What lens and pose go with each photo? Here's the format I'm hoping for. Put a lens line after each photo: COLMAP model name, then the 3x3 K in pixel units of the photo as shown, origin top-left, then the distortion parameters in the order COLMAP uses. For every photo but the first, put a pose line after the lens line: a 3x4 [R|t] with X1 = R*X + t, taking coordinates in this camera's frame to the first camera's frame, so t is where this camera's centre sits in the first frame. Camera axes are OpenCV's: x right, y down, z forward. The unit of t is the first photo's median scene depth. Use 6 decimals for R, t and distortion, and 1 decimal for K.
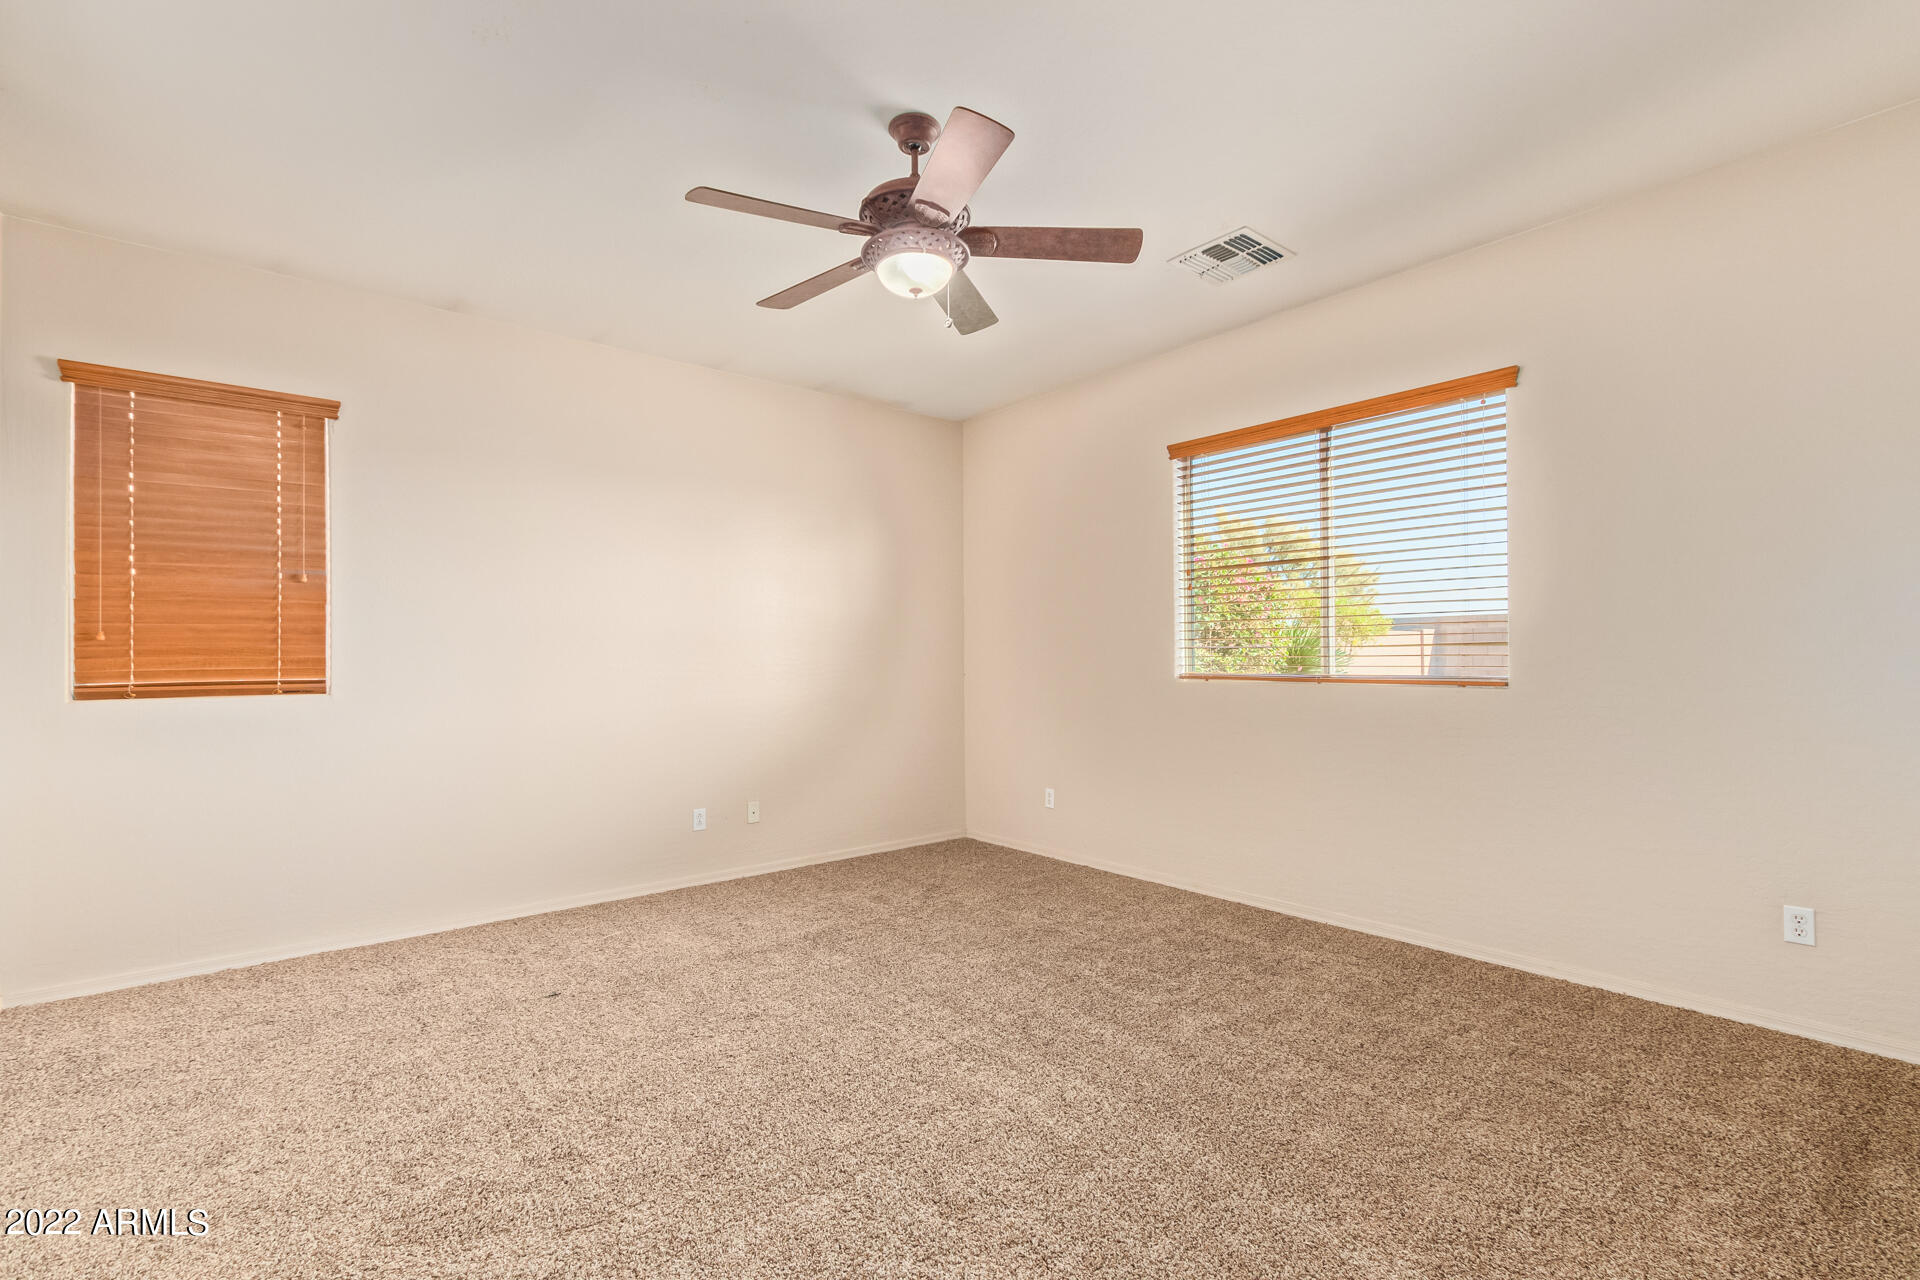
lens RADIAL K [[886.3, 0, 945.5], [0, 886.3, 648.3], [0, 0, 1]] dist [-0.001628, -0.000205]
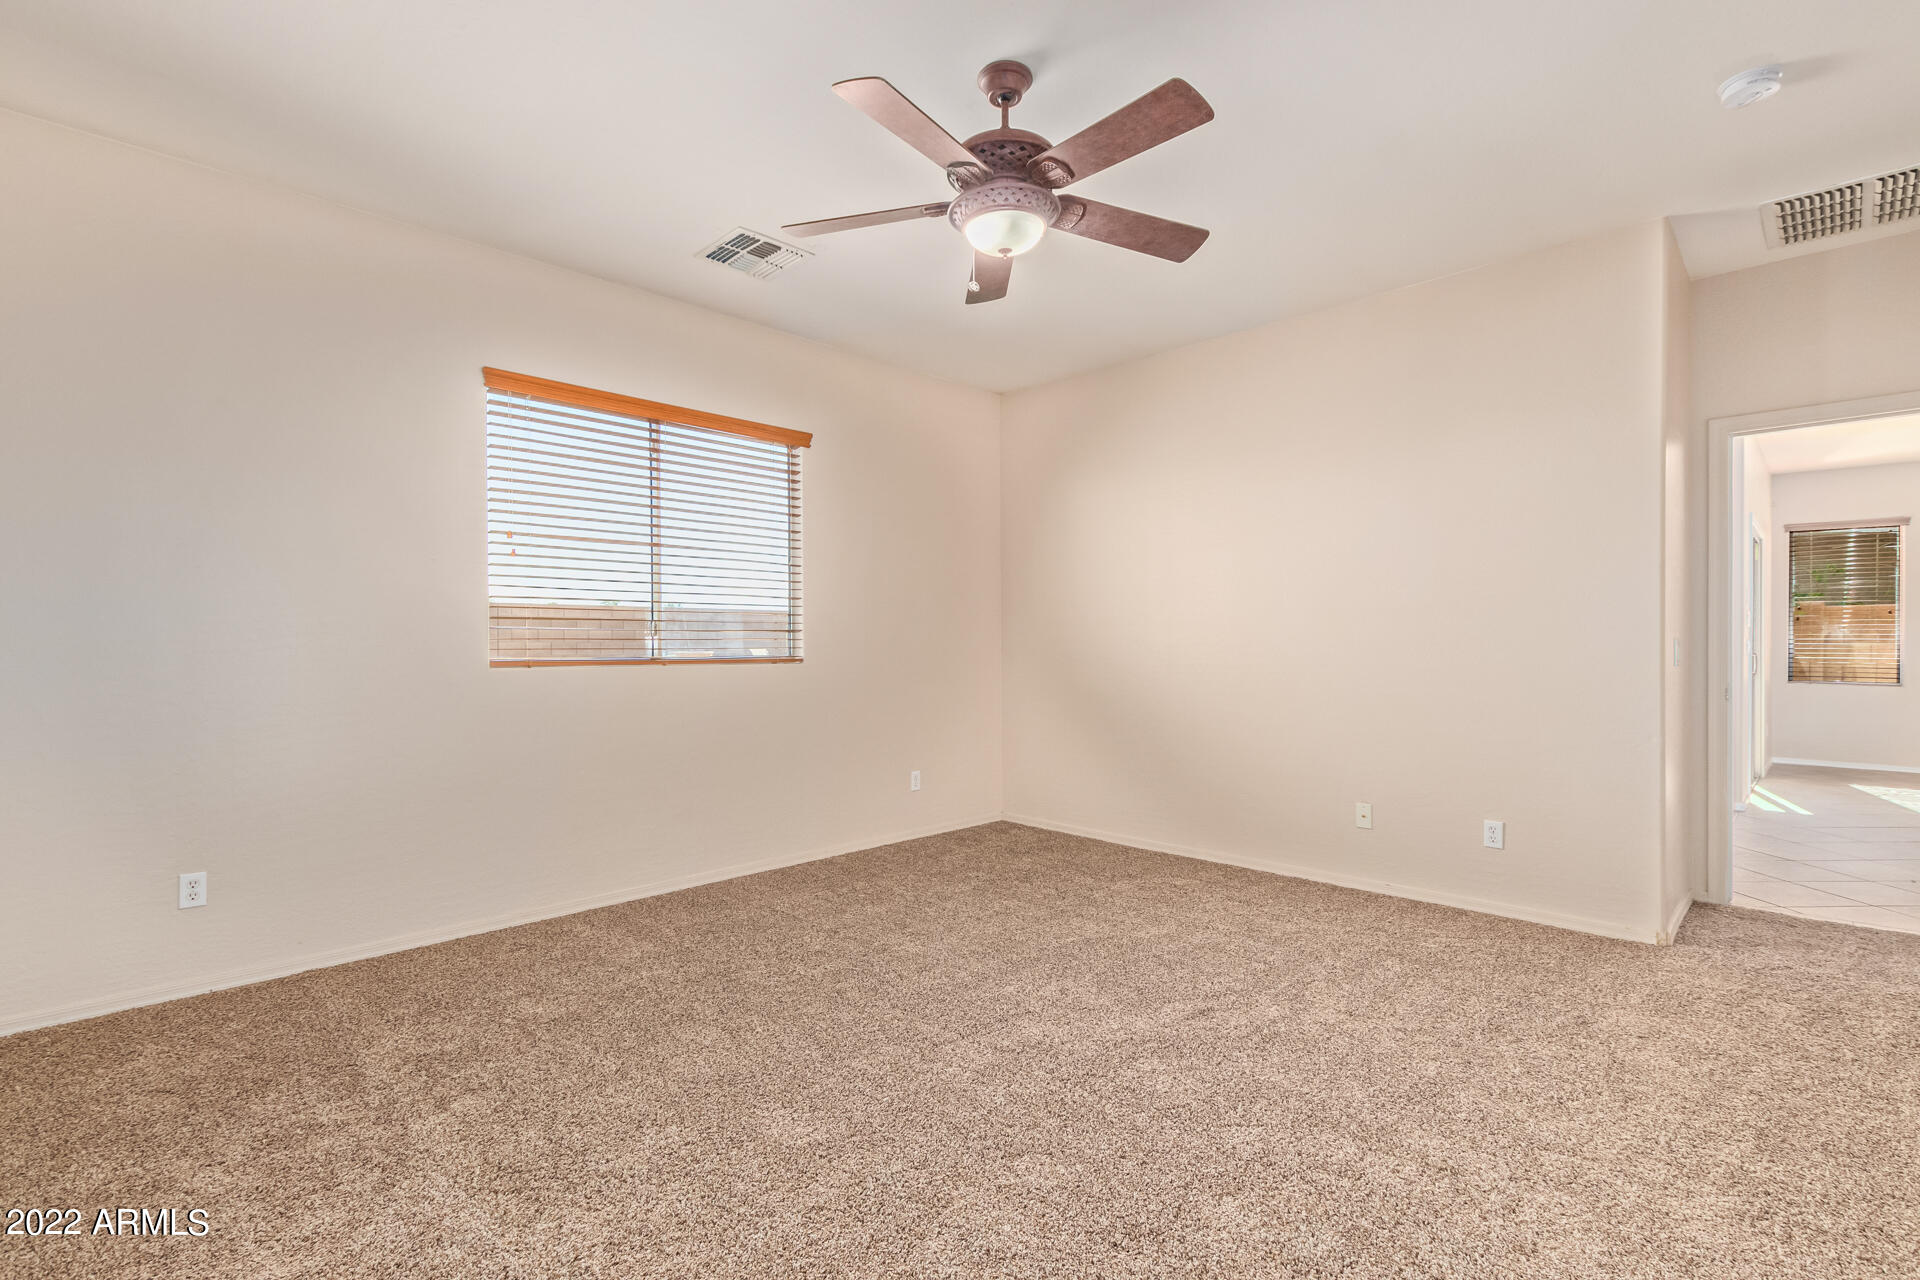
lens RADIAL K [[886.3, 0, 945.6], [0, 886.3, 640.4], [0, 0, 1]] dist [-0.001628, -0.000205]
pose [[-0.117299, 0.000471, 0.993097, -0.642631], [-0.015452, 0.999878, -0.002299, 0.007507], [-0.992976, -0.015615, -0.117277, 0.780321]]
